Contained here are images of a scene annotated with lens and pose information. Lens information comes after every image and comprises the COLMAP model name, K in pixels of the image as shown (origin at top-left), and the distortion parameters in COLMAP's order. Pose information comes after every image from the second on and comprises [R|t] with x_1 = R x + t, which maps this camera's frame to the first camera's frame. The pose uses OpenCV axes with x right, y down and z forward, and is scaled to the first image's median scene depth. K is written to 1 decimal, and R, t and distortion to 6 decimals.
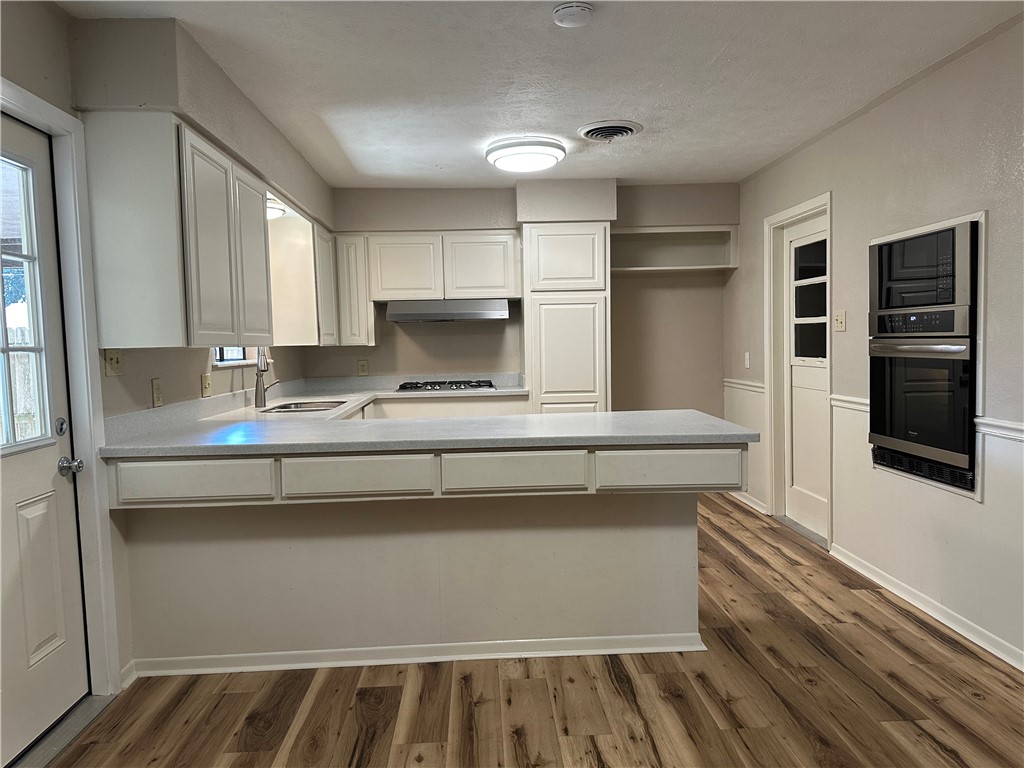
lens RADIAL K [[715.8, 0, 512.0], [0, 715.8, 384.0], [0, 0, 1]] dist [0.108789, -0.150594]
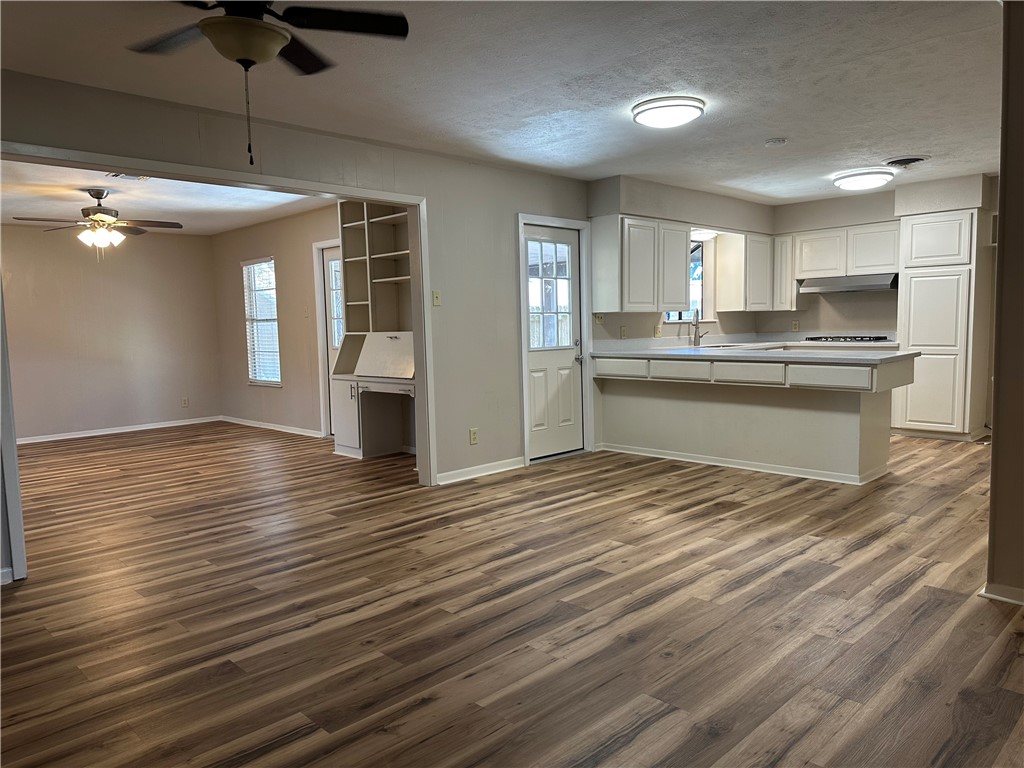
lens RADIAL K [[715.8, 0, 512.0], [0, 715.8, 384.0], [0, 0, 1]] dist [0.108789, -0.150594]
pose [[0.665705, 0.067989, -0.743111, 0.765269], [-0.036507, 0.997616, 0.058570, 0.043121], [0.745321, -0.011862, 0.666600, -0.593377]]
